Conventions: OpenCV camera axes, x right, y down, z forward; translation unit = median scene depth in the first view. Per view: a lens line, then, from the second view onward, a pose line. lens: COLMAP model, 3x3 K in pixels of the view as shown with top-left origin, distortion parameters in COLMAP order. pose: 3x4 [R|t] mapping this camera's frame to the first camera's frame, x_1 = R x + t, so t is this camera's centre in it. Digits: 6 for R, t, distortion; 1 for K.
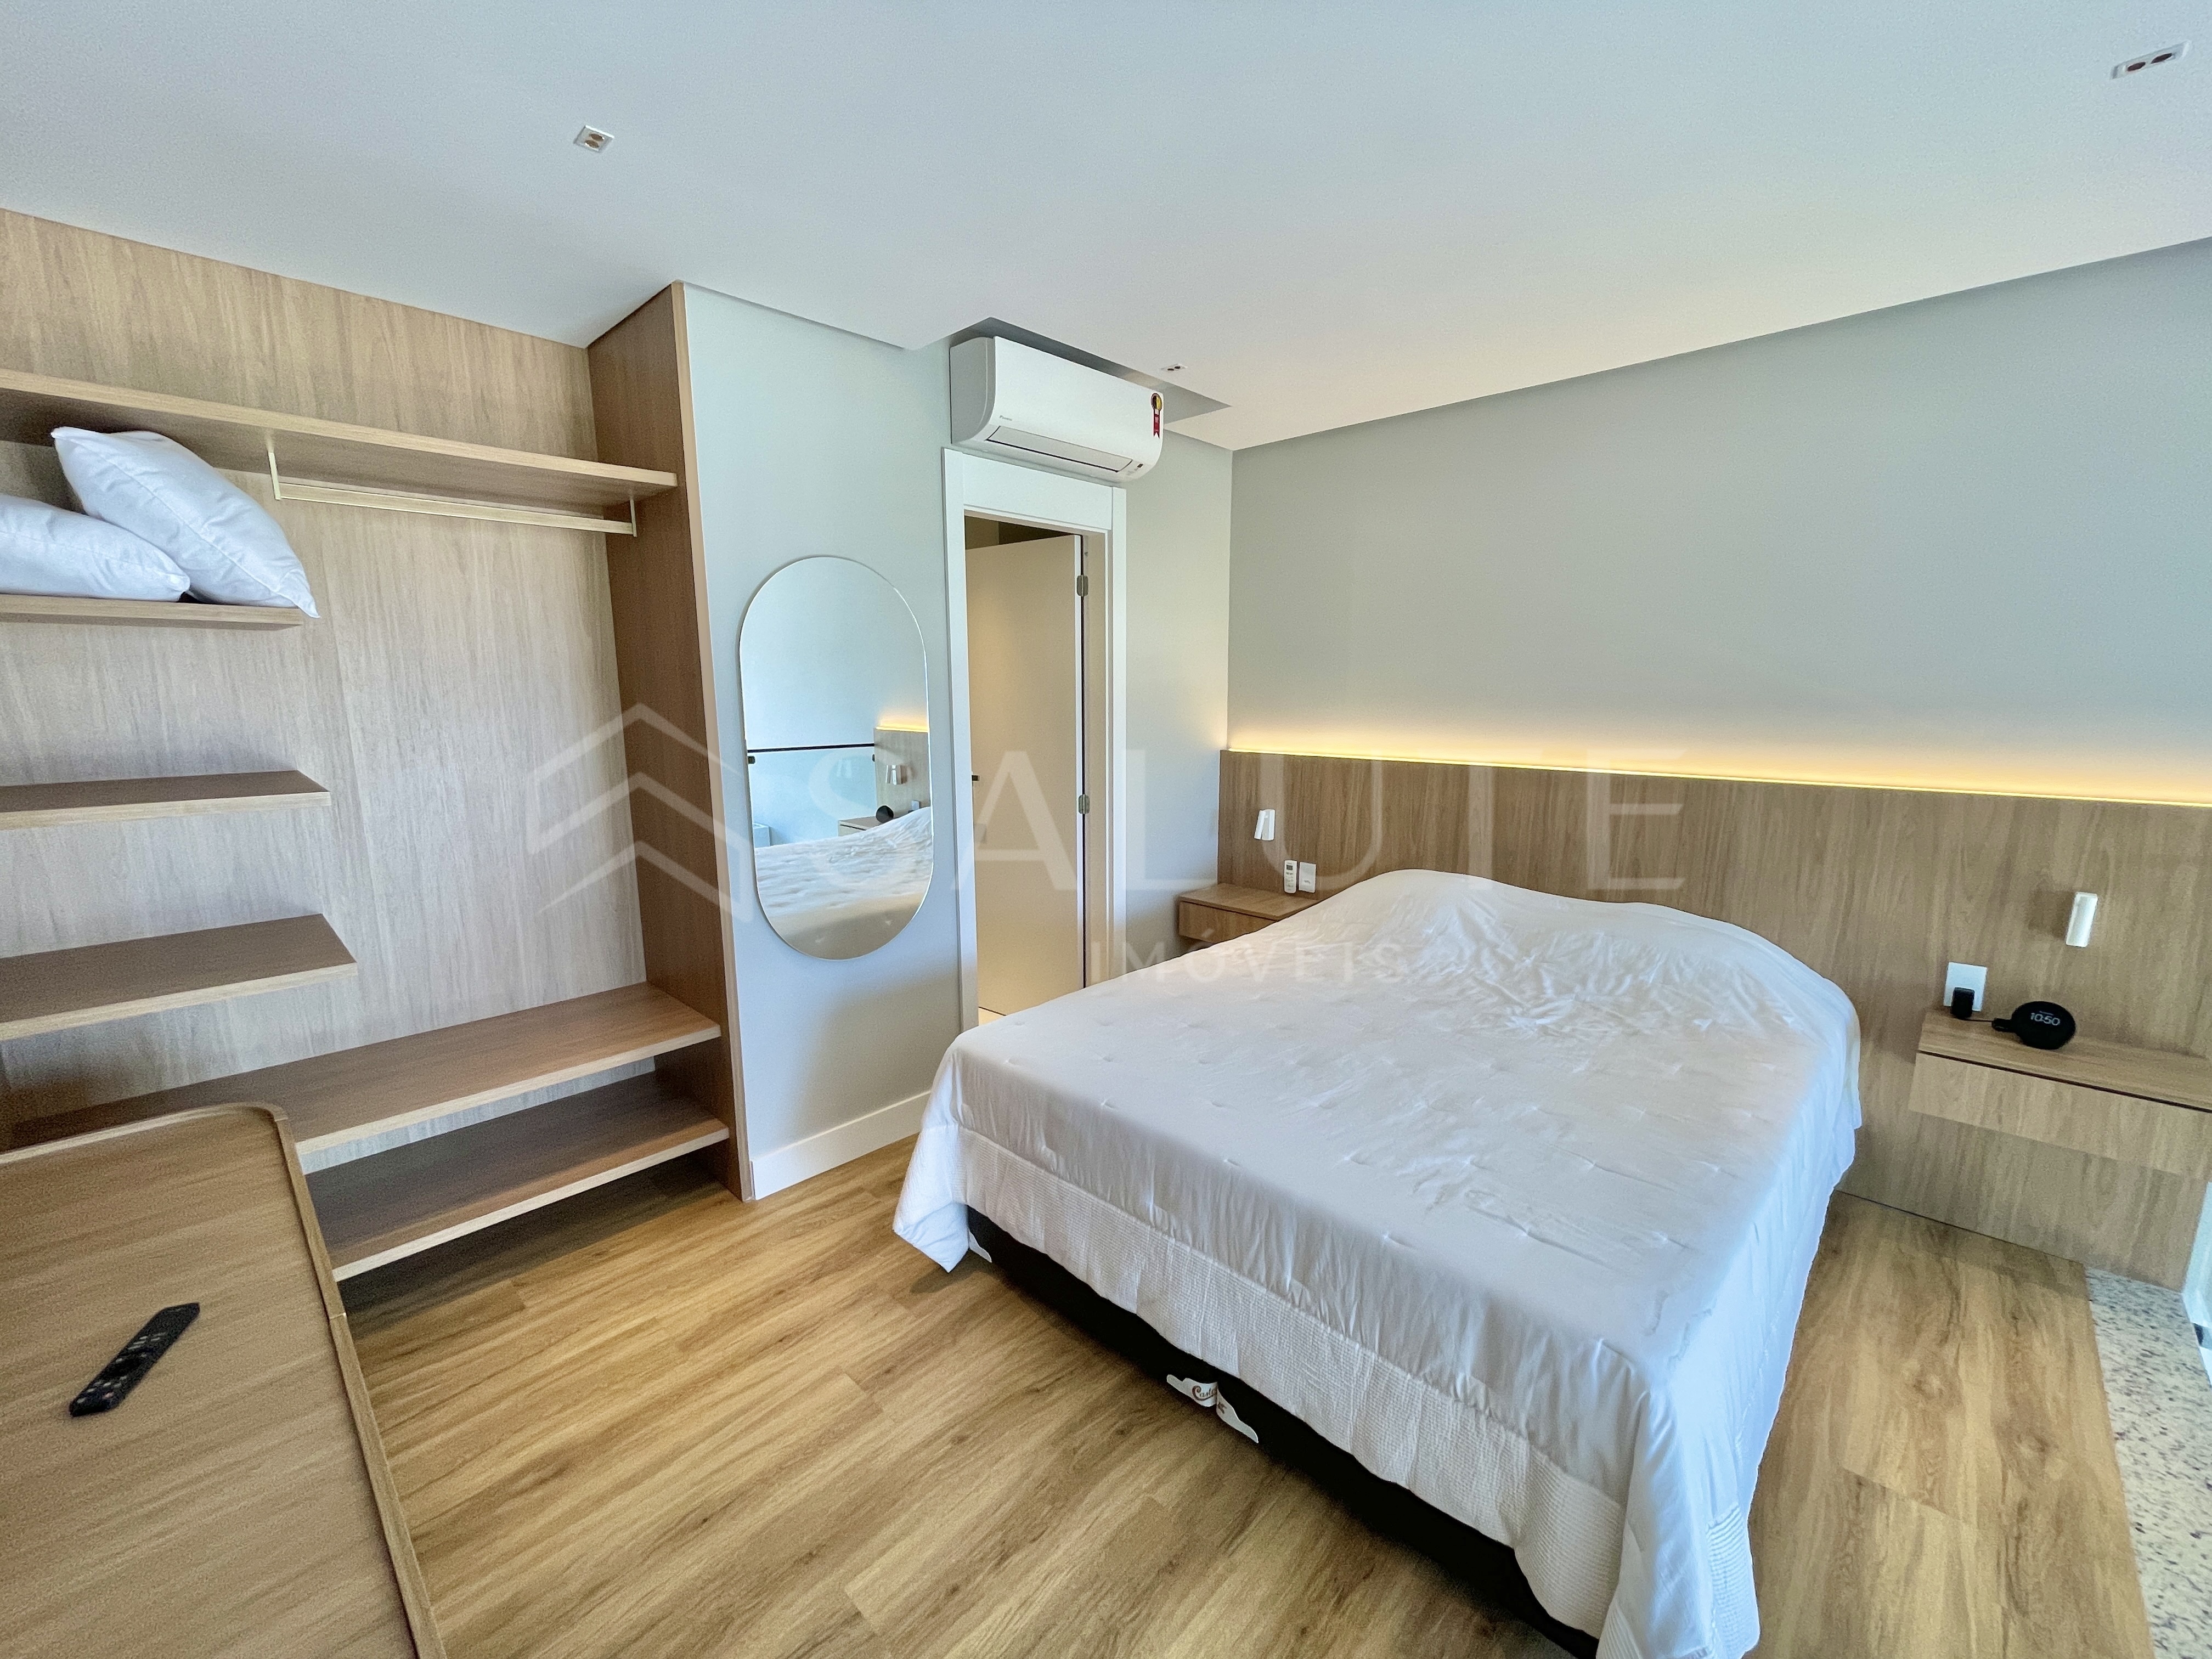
lens RADIAL K [[890.6, 0, 1104.9], [0, 890.6, 838.5], [0, 0, 1]] dist [0.002421, 0.000334]
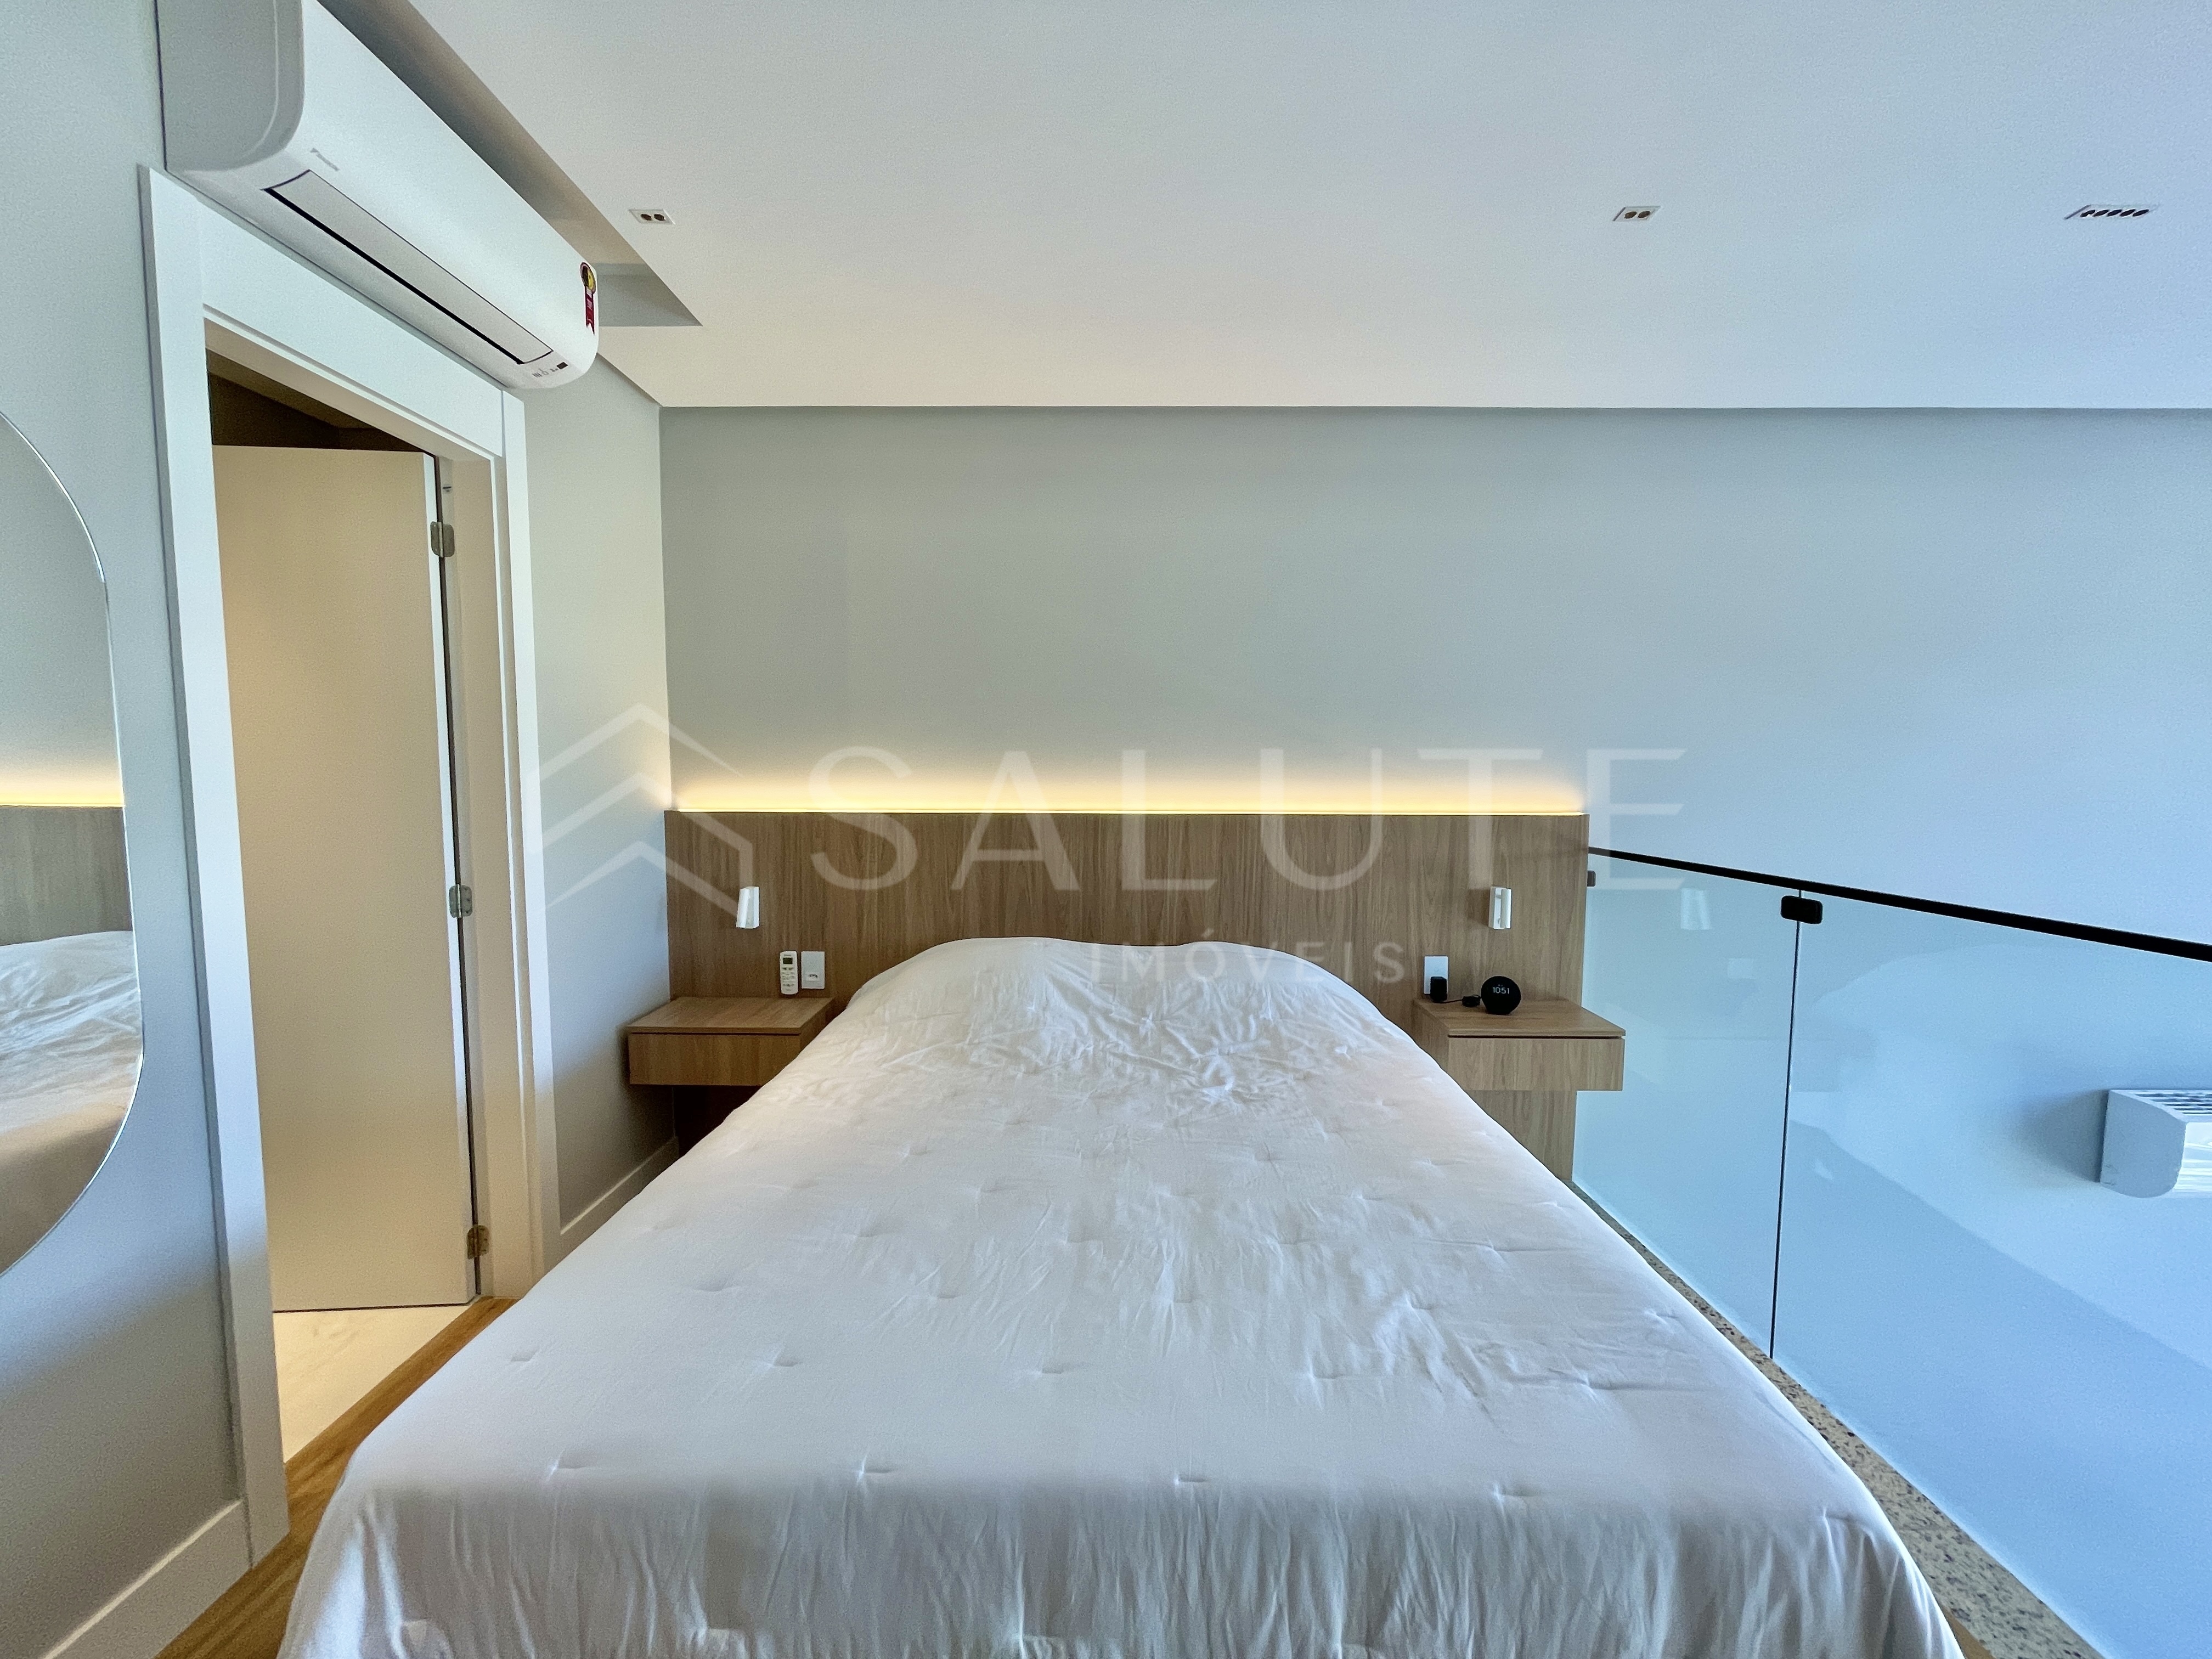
lens RADIAL K [[890.6, 0, 1104.9], [0, 890.6, 838.5], [0, 0, 1]] dist [0.002421, 0.000334]
pose [[0.731949, -0.044641, 0.679895, -0.157669], [0.108999, 0.992672, -0.052167, -0.002346], [-0.672584, 0.112292, 0.731451, 0.373713]]
